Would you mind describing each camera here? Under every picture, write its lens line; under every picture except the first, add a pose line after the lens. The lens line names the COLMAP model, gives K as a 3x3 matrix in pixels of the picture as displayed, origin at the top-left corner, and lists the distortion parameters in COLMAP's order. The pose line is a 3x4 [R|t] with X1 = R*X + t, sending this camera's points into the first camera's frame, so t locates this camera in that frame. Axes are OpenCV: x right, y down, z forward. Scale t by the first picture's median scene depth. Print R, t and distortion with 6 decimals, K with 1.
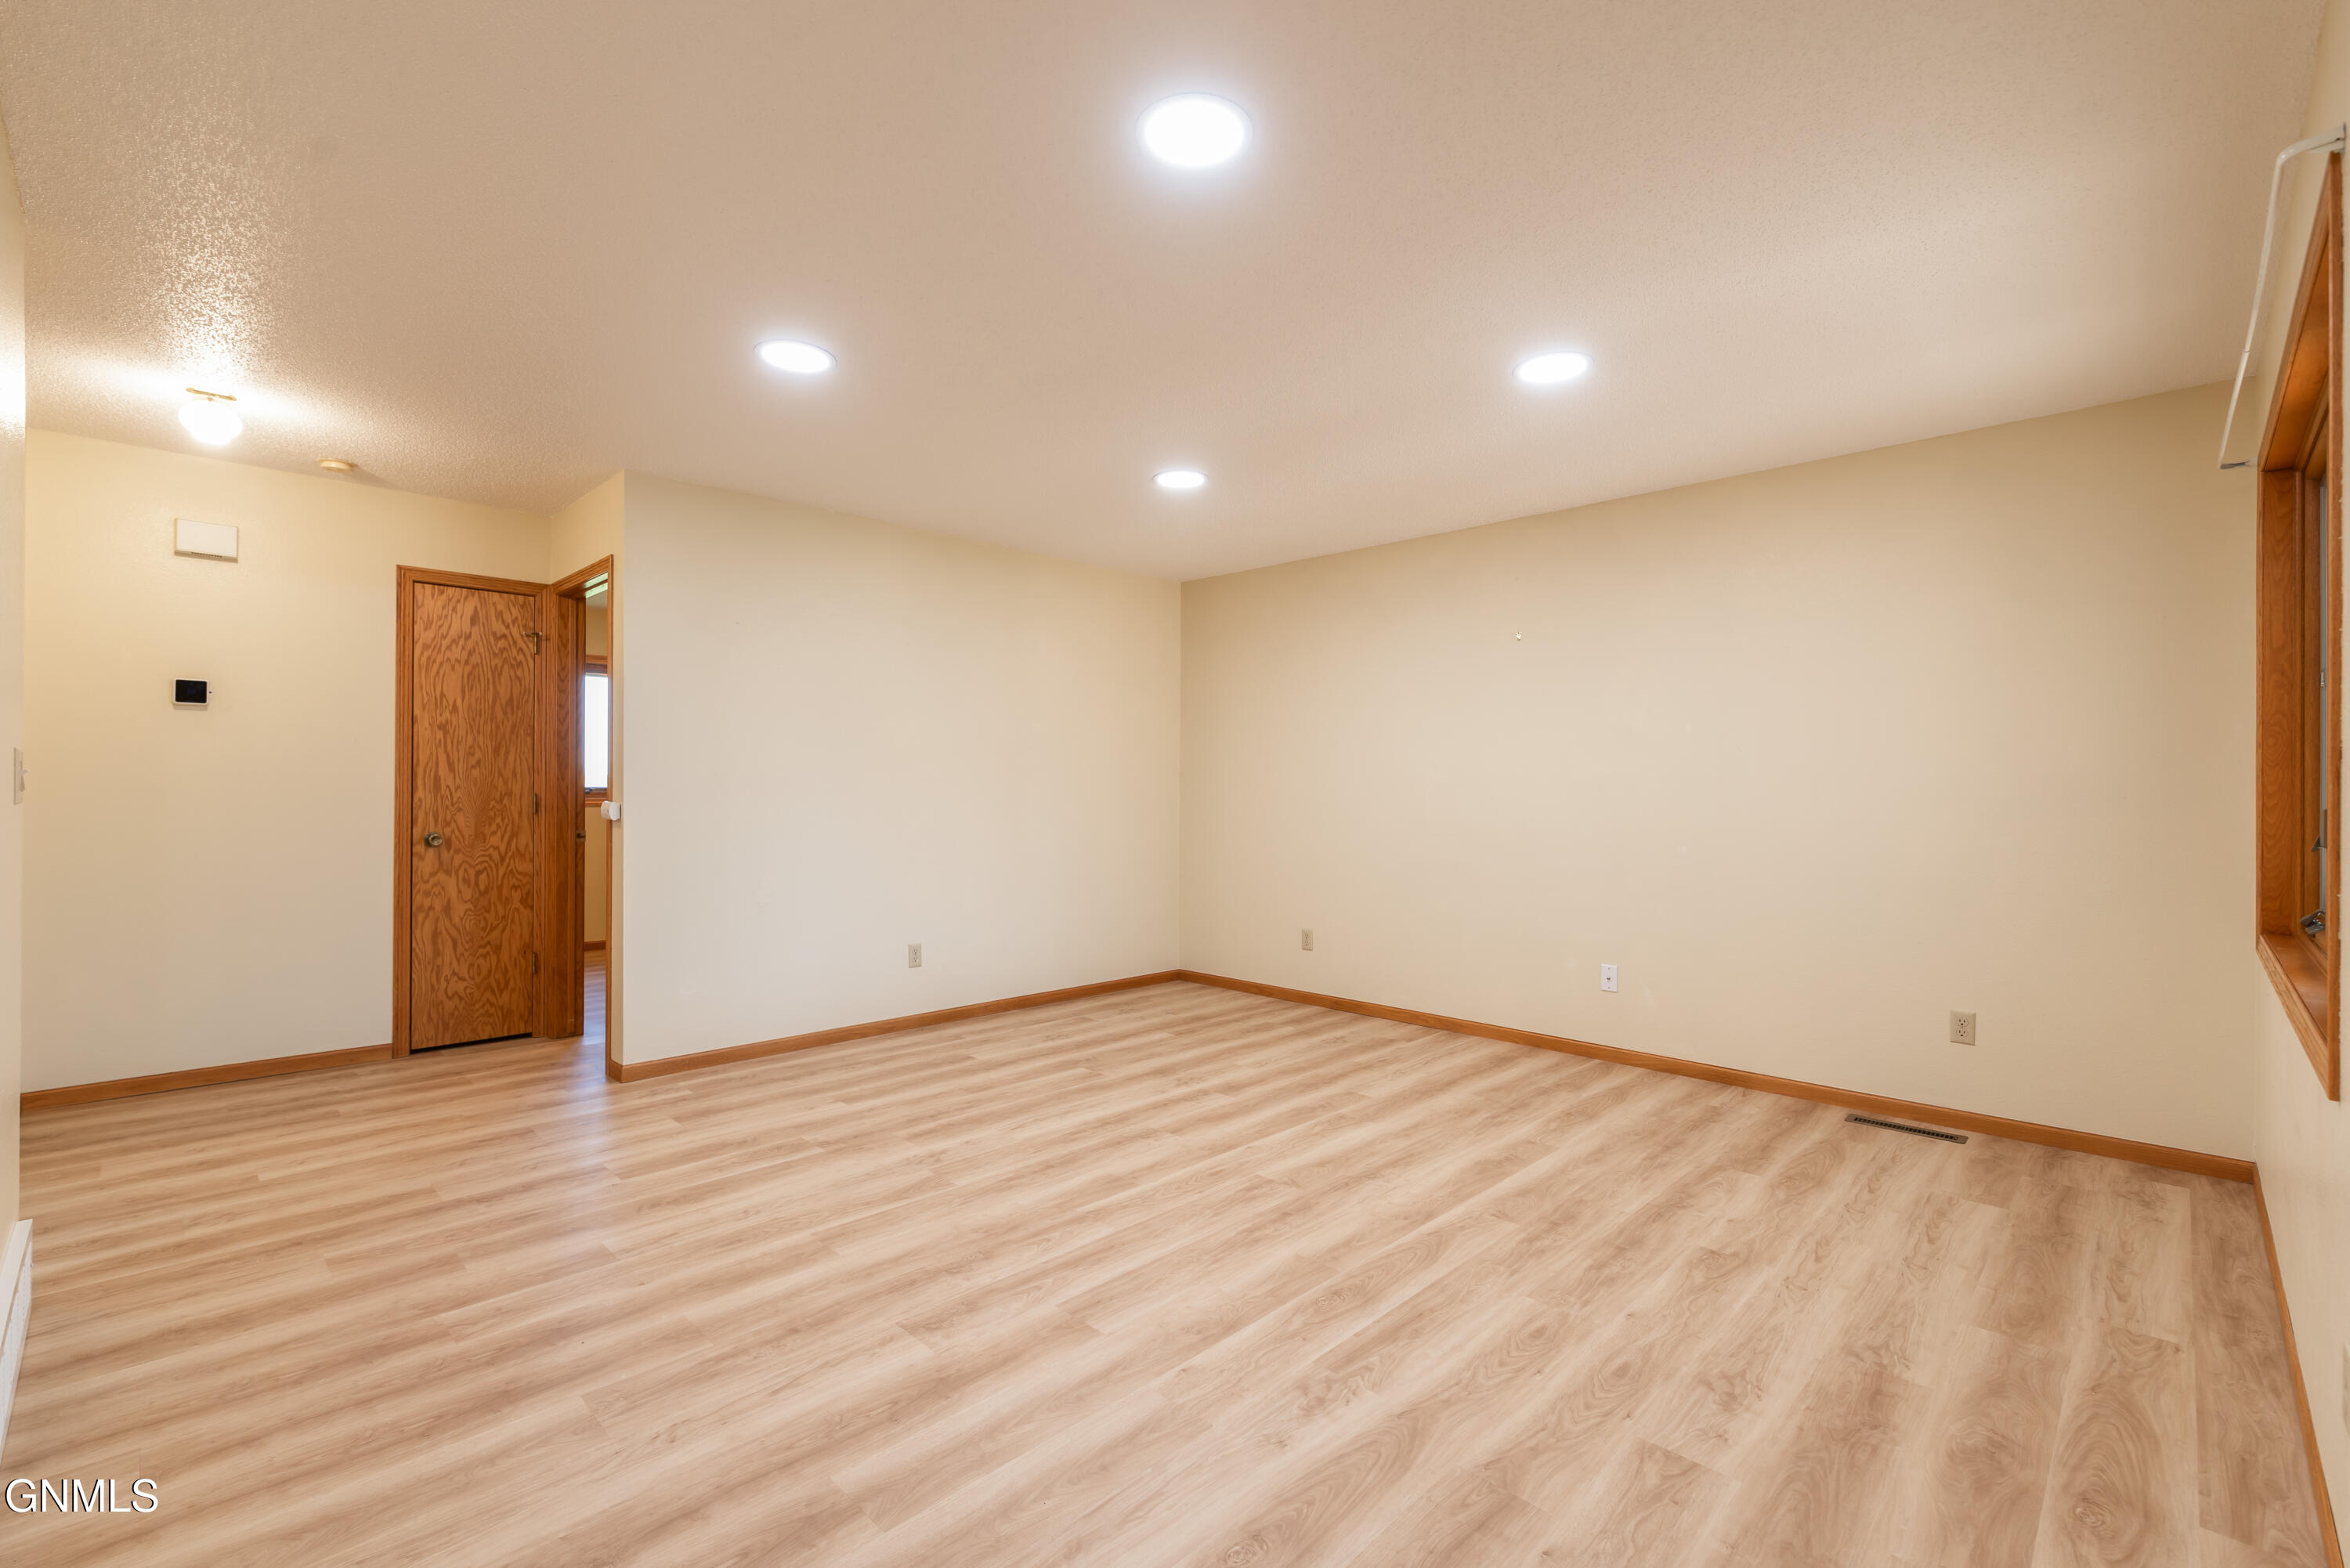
lens RADIAL K [[1026.9, 0, 1175.3], [0, 1026.9, 794.1], [0, 0, 1]] dist [0.000424, 0.000054]
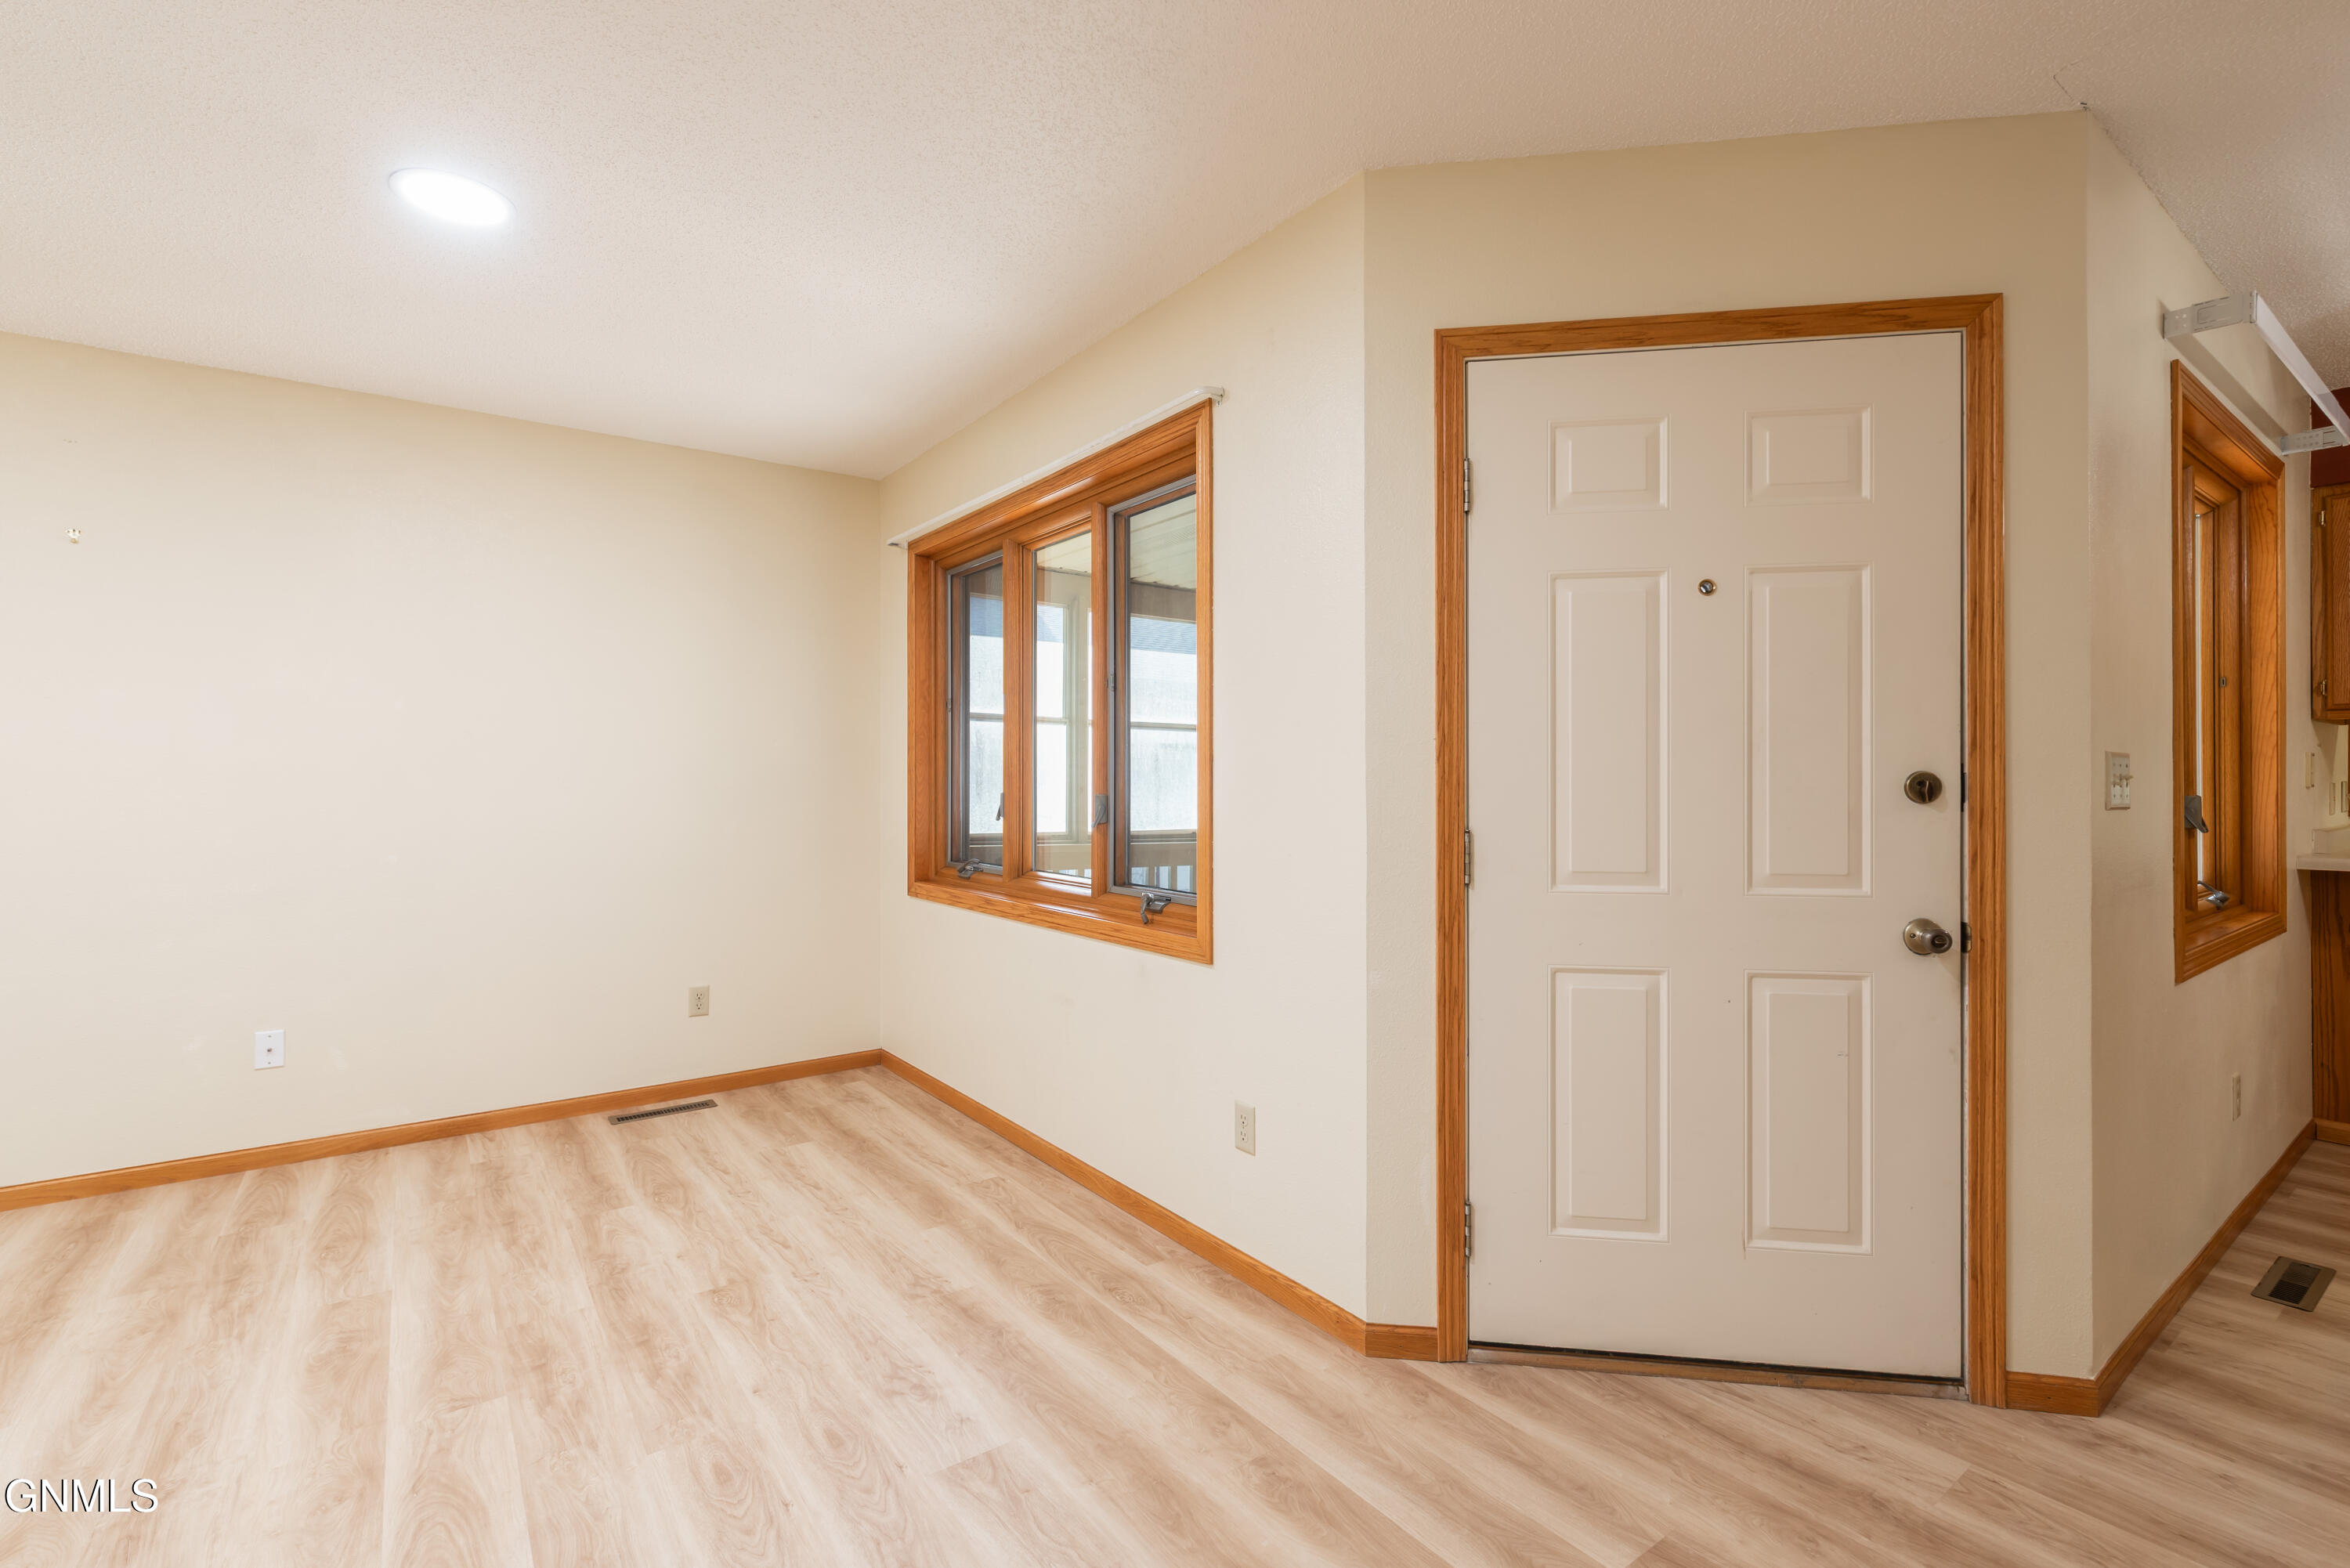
lens RADIAL K [[1044.1, 0, 1173.9], [0, 1044.1, 773.7], [0, 0, 1]] dist [0.000689, 0.000231]
pose [[0.155423, 0.000278, 0.987848, -0.265496], [0.009834, 0.999950, -0.001829, -0.005527], [-0.987799, 0.009999, 0.155413, 0.365032]]
